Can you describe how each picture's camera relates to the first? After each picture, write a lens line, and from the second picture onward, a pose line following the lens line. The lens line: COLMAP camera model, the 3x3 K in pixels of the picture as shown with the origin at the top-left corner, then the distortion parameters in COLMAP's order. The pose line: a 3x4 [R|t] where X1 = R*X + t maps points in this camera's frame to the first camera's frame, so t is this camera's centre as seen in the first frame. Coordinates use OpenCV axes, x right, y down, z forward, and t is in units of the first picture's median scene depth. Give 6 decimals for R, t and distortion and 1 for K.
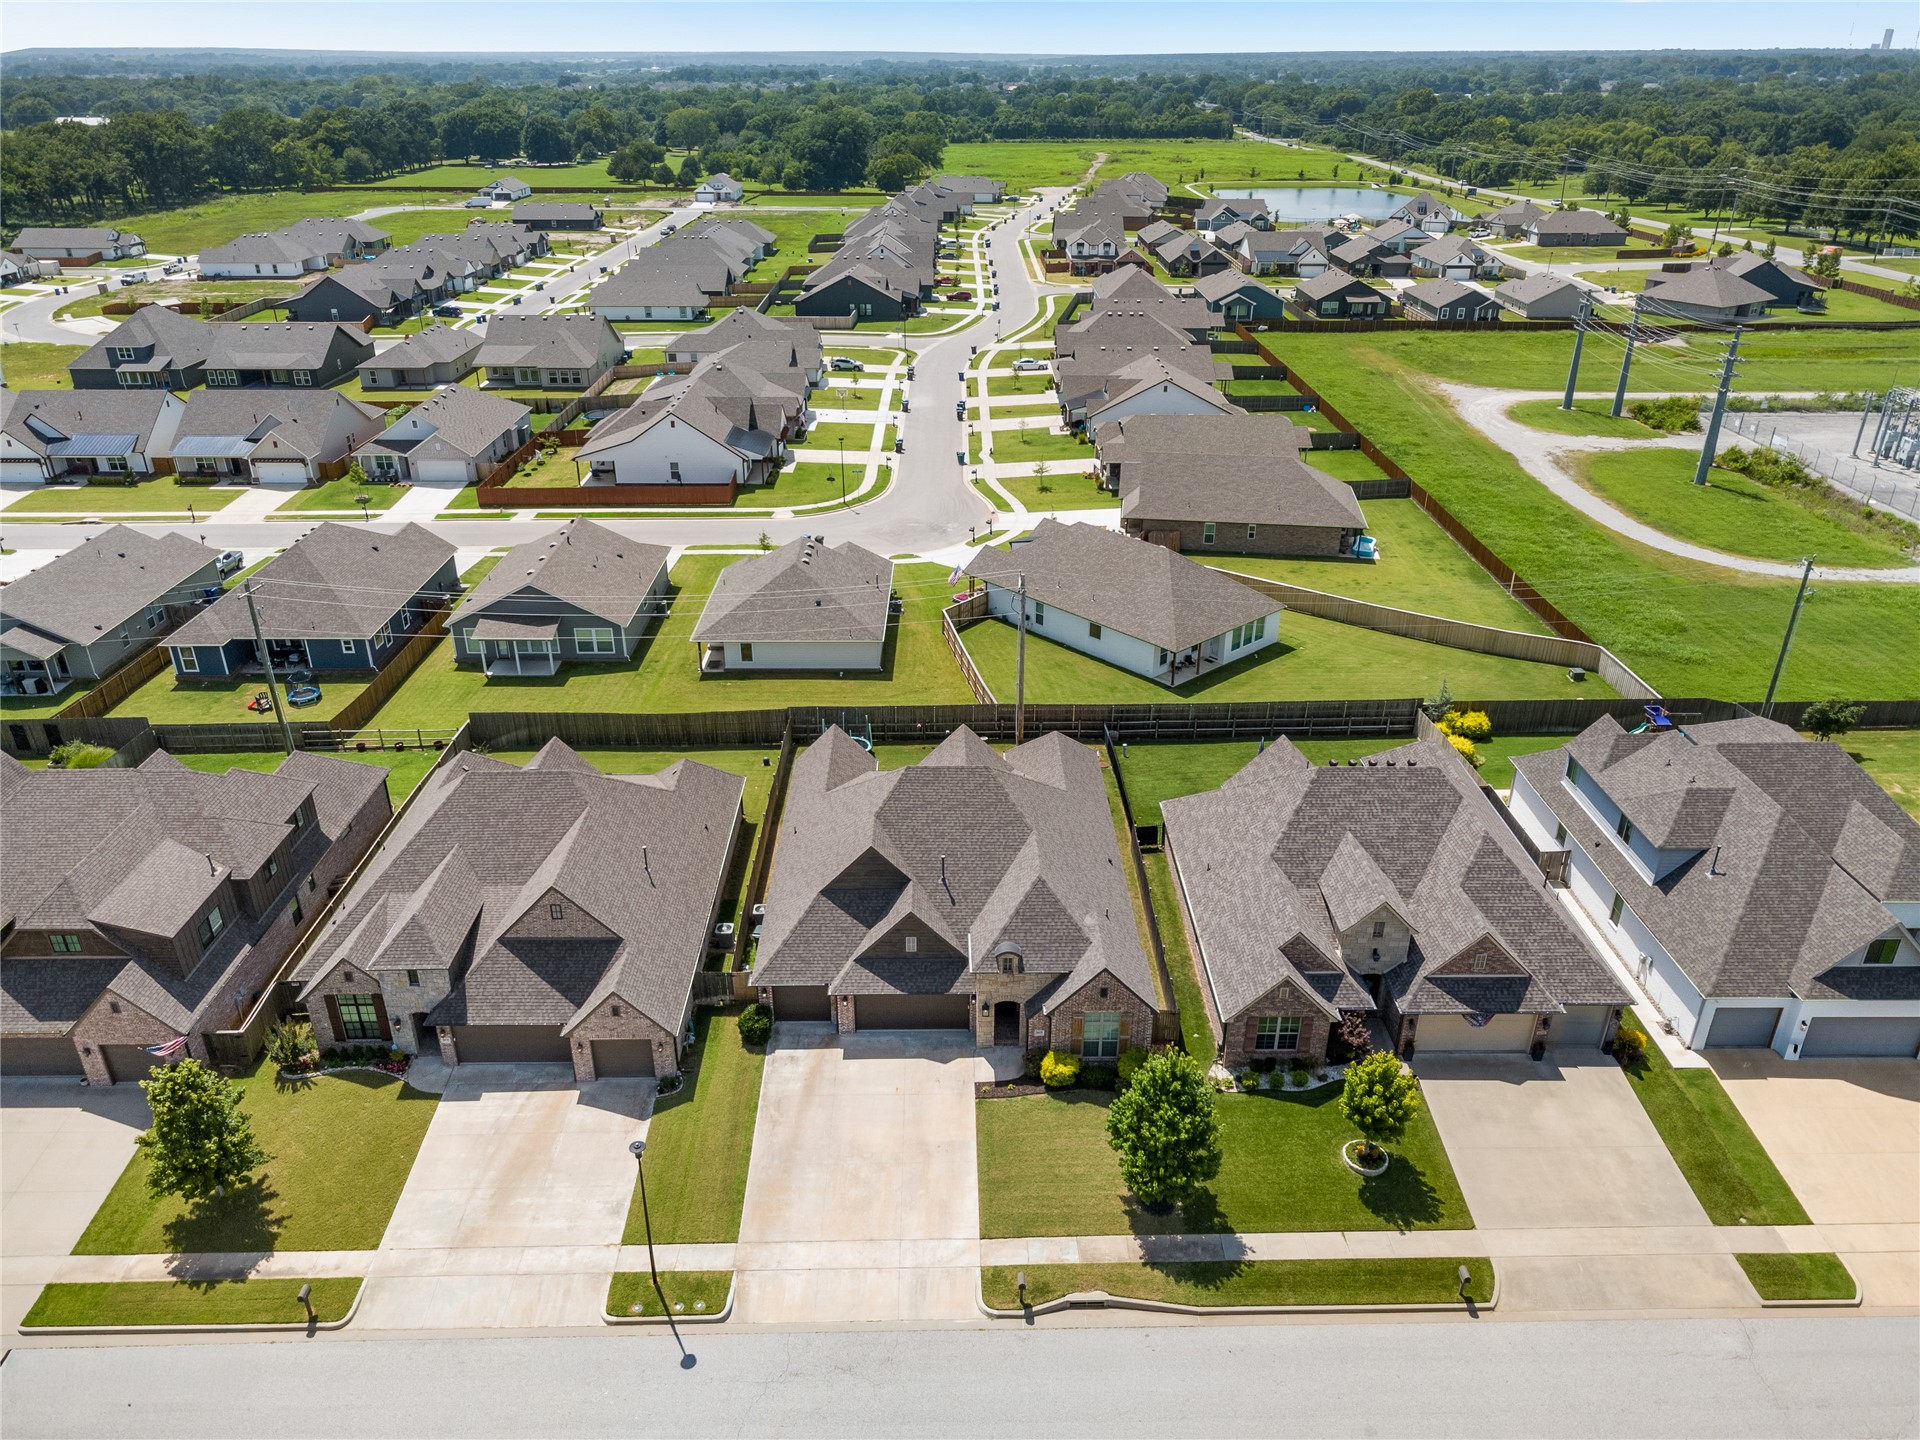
lens RADIAL K [[1396.9, 0, 960.0], [0, 1396.9, 720.0], [0, 0, 1]] dist [0.003425, 0.001006]
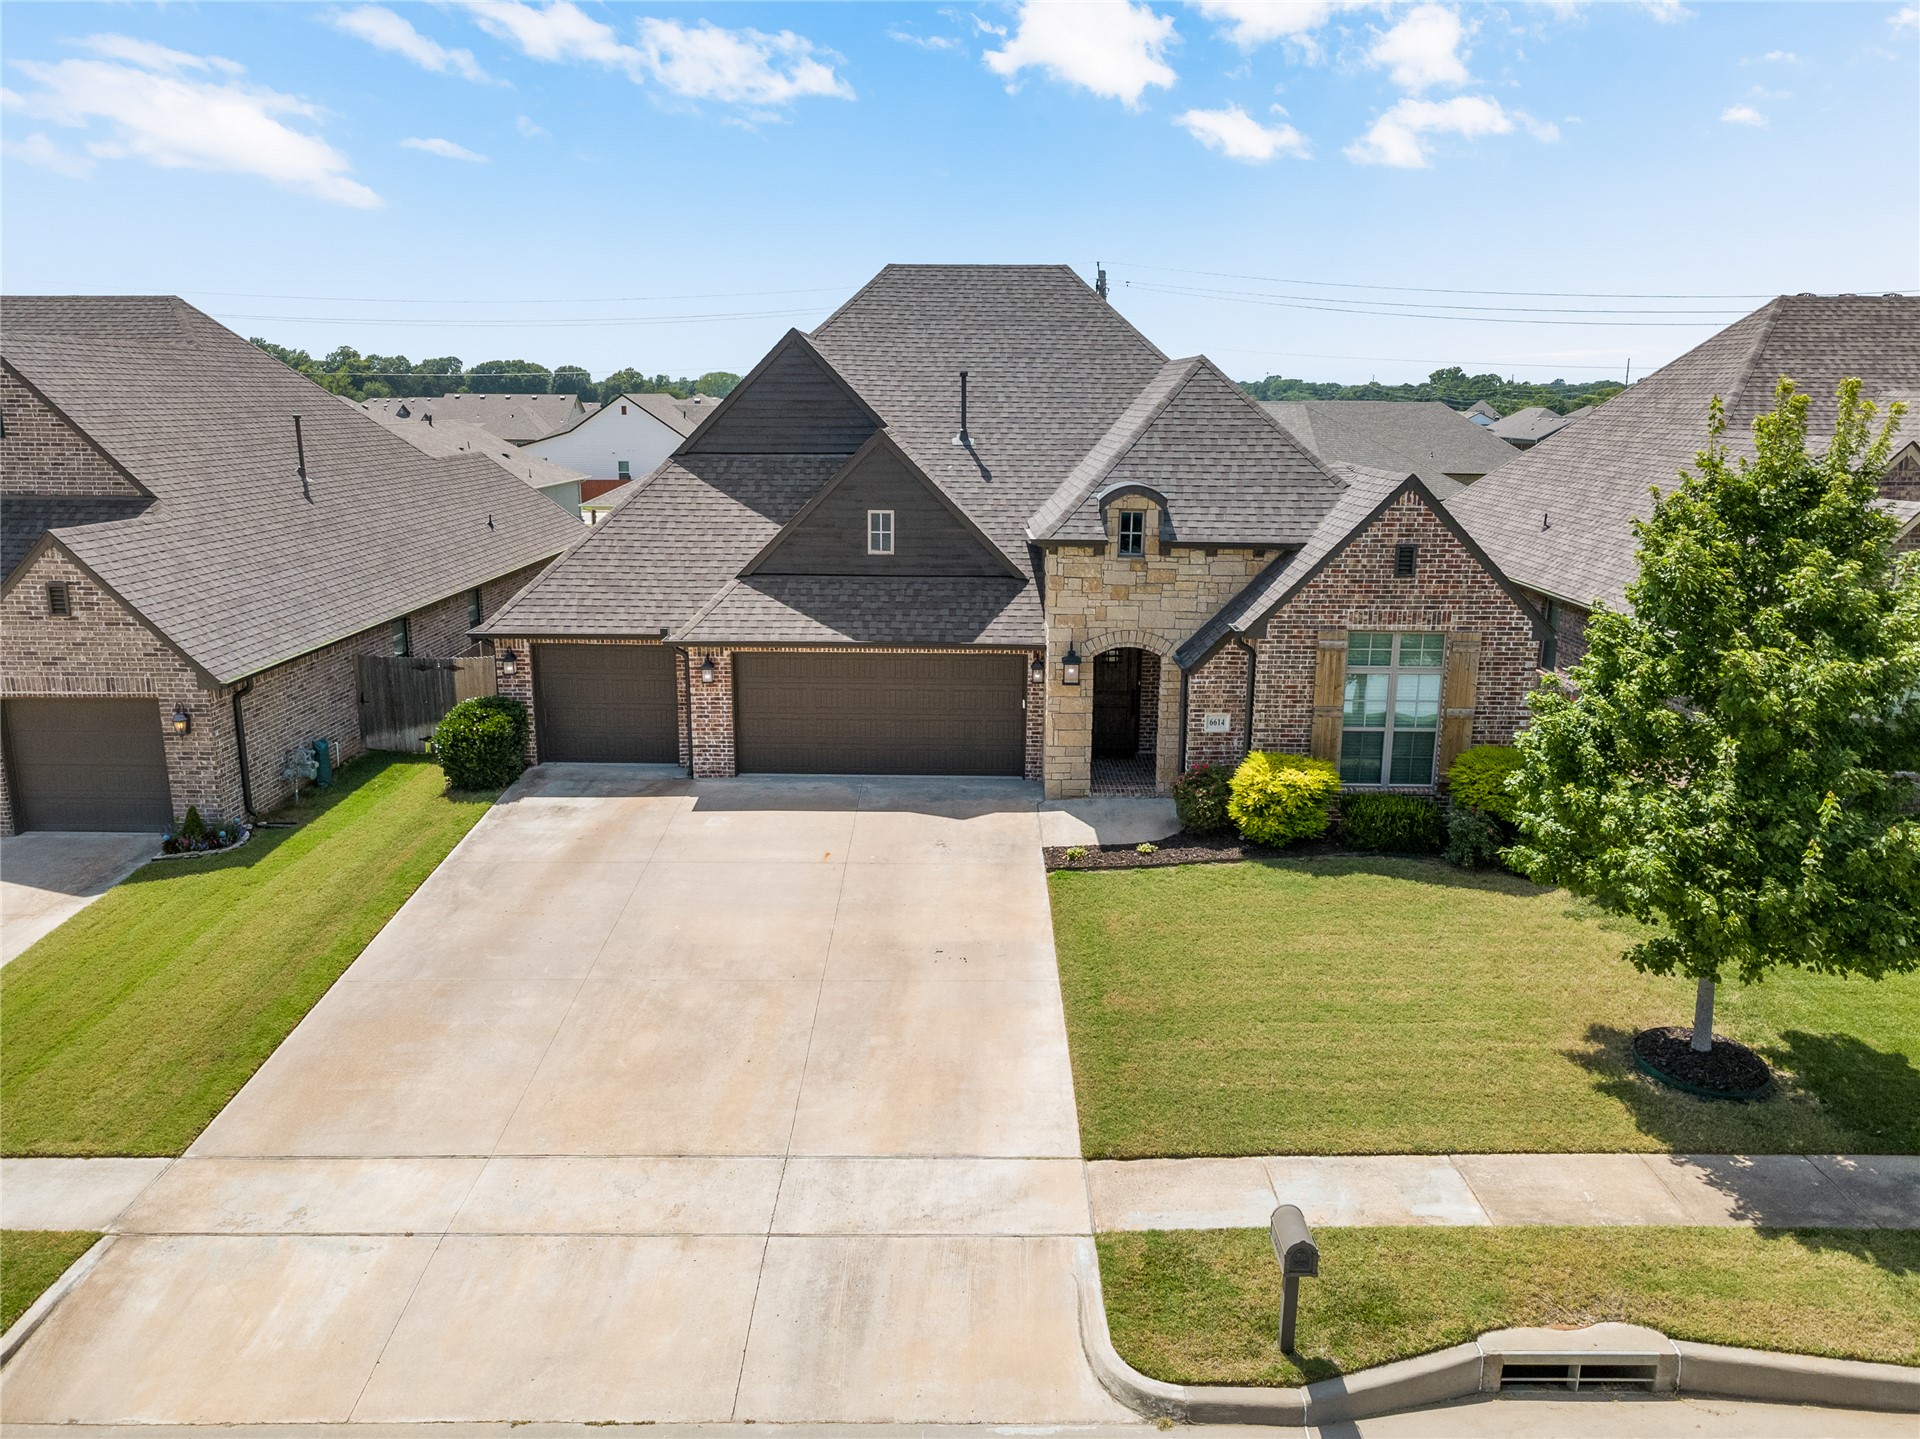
lens RADIAL K [[1396.9, 0, 960.0], [0, 1396.9, 719.5], [0, 0, 1]] dist [0.003425, 0.001006]
pose [[0.999785, 0.010477, -0.017919, -0.005060], [-0.014520, 0.969897, -0.243082, 0.324150], [0.014832, 0.243290, 0.969840, 0.657952]]
